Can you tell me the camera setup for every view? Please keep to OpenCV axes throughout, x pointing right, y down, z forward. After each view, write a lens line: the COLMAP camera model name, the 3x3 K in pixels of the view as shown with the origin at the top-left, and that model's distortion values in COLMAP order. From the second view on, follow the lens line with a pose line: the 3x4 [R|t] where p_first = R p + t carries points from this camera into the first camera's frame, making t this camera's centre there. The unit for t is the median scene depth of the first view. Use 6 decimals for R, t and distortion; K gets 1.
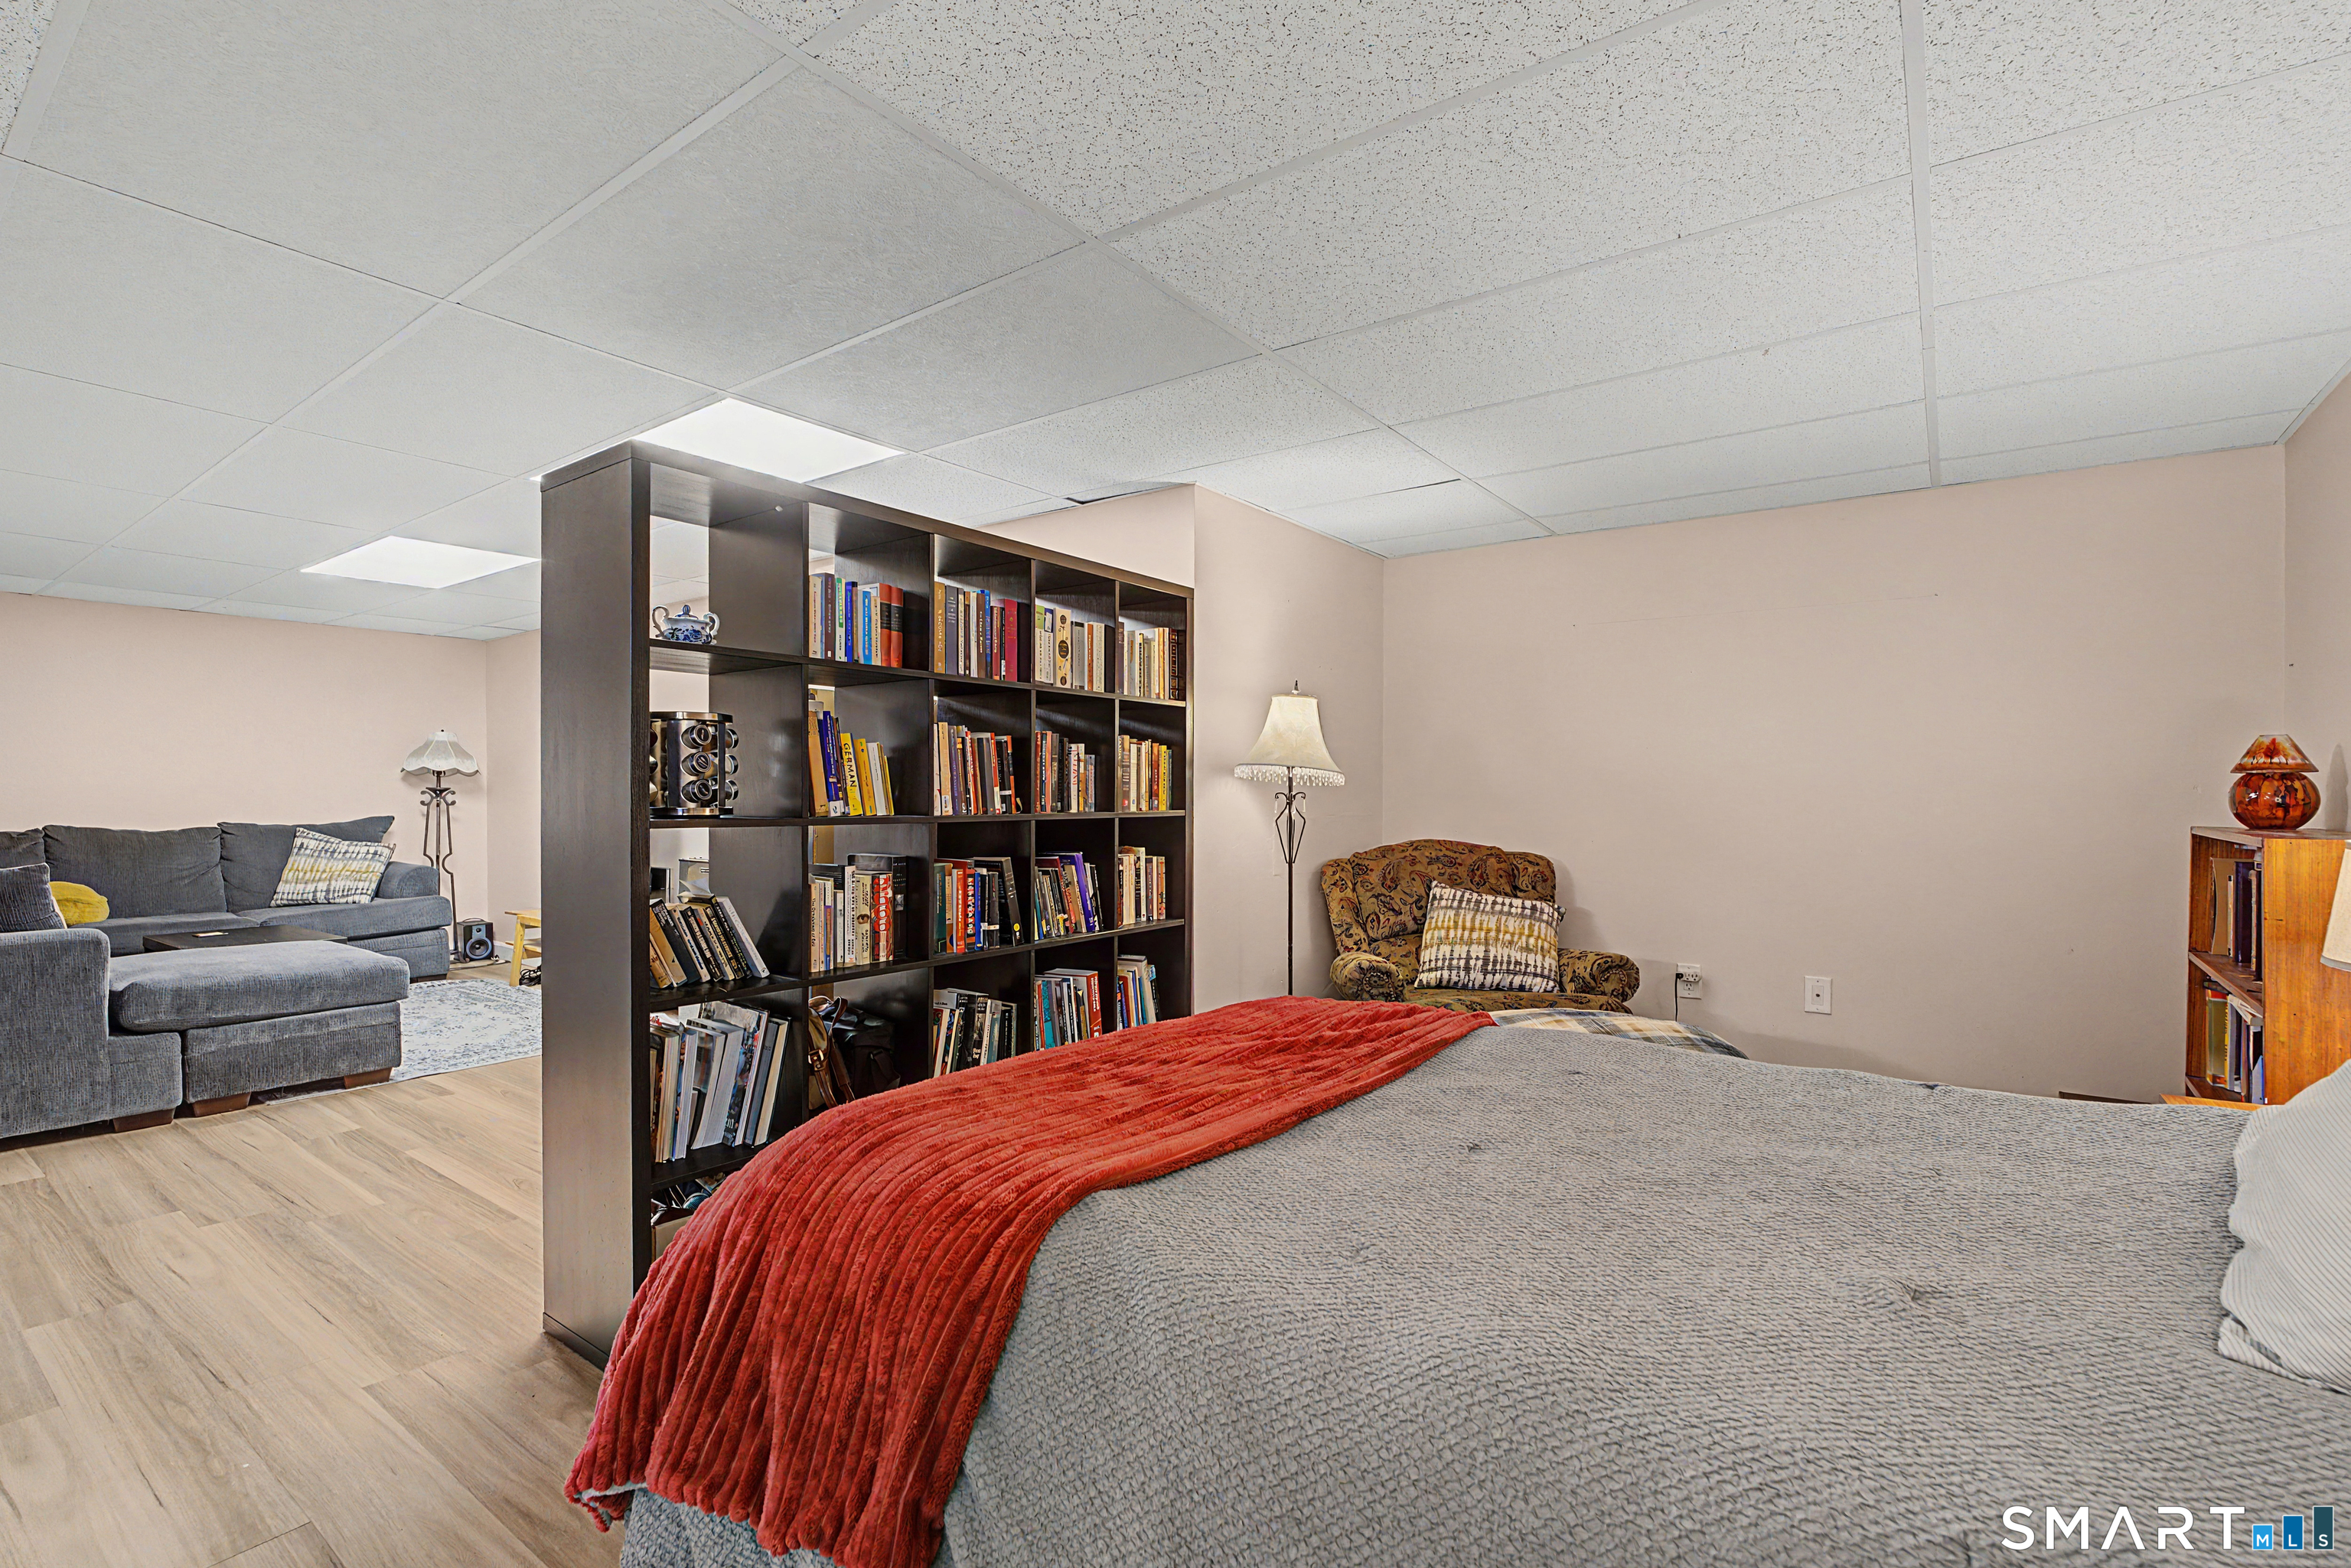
lens RADIAL K [[1044.9, 0, 1178.1], [0, 1044.9, 794.0], [0, 0, 1]] dist [-0.015493, 0.003914]
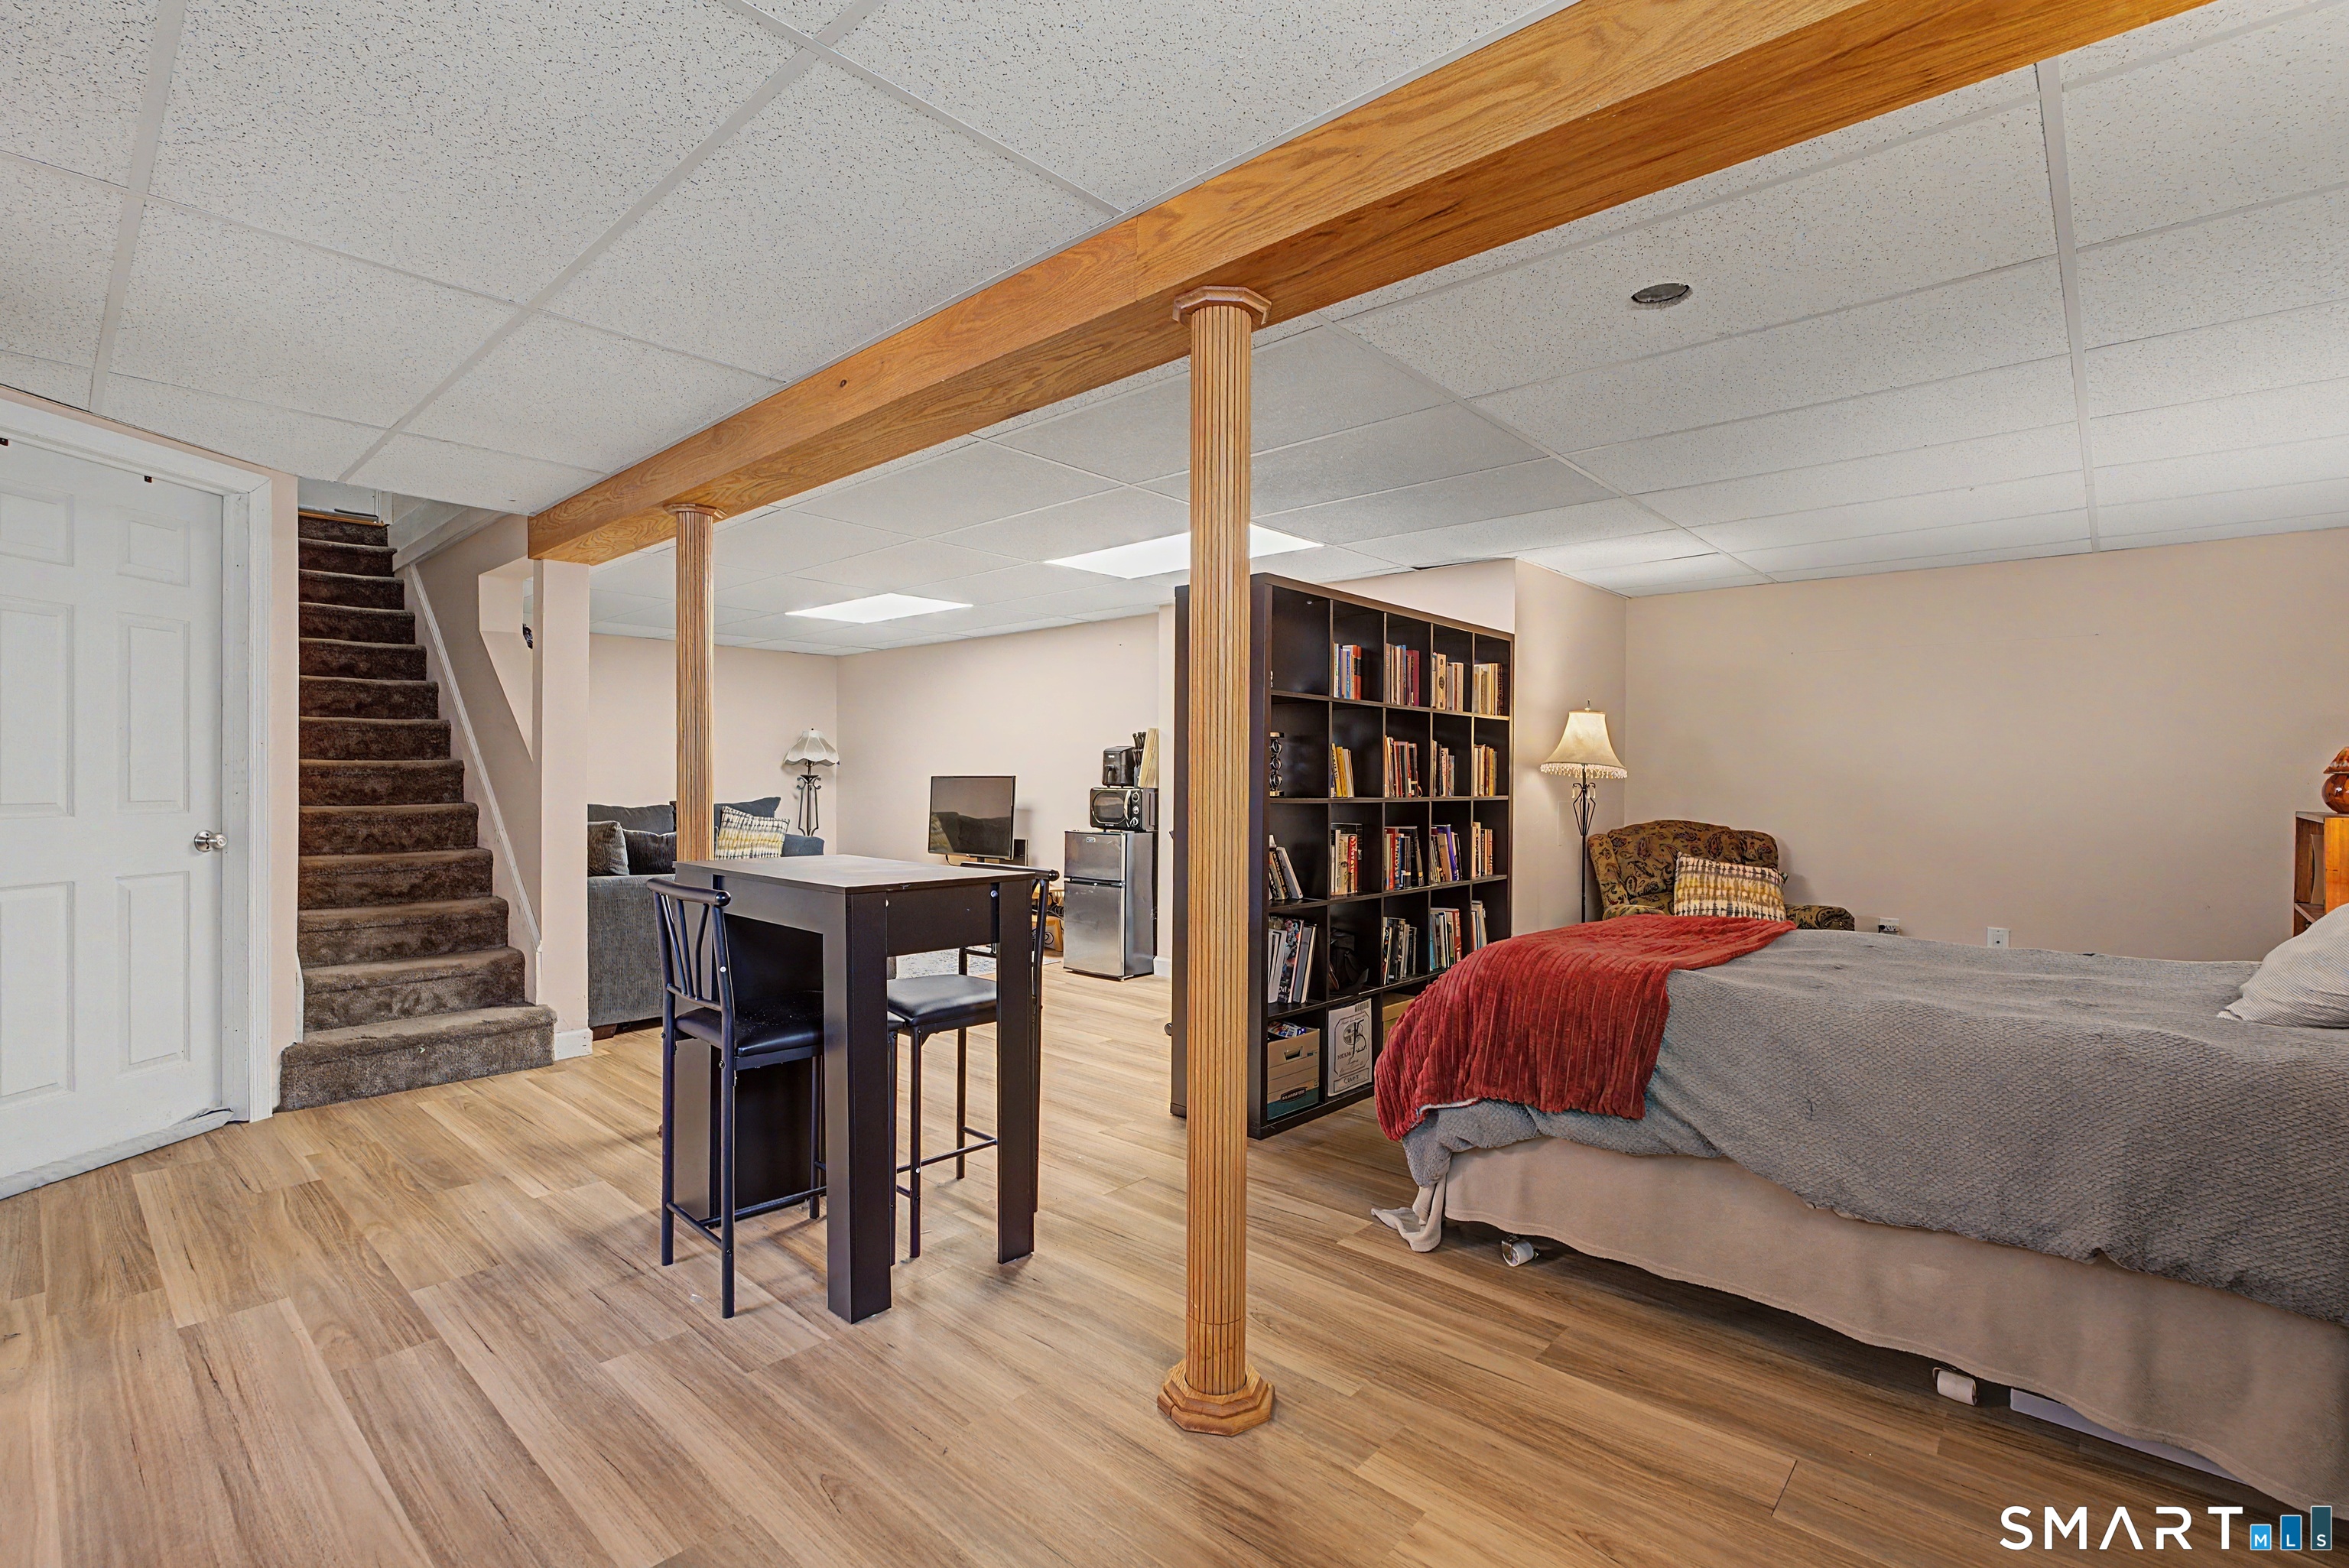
lens RADIAL K [[1043.9, 0, 1175.7], [0, 1043.9, 774.7], [0, 0, 1]] dist [-0.015493, 0.003914]
pose [[0.994576, 0.003681, -0.103943, -0.287123], [-0.004253, 0.999977, -0.005279, -0.003181], [0.103922, 0.005692, 0.994569, -0.413331]]
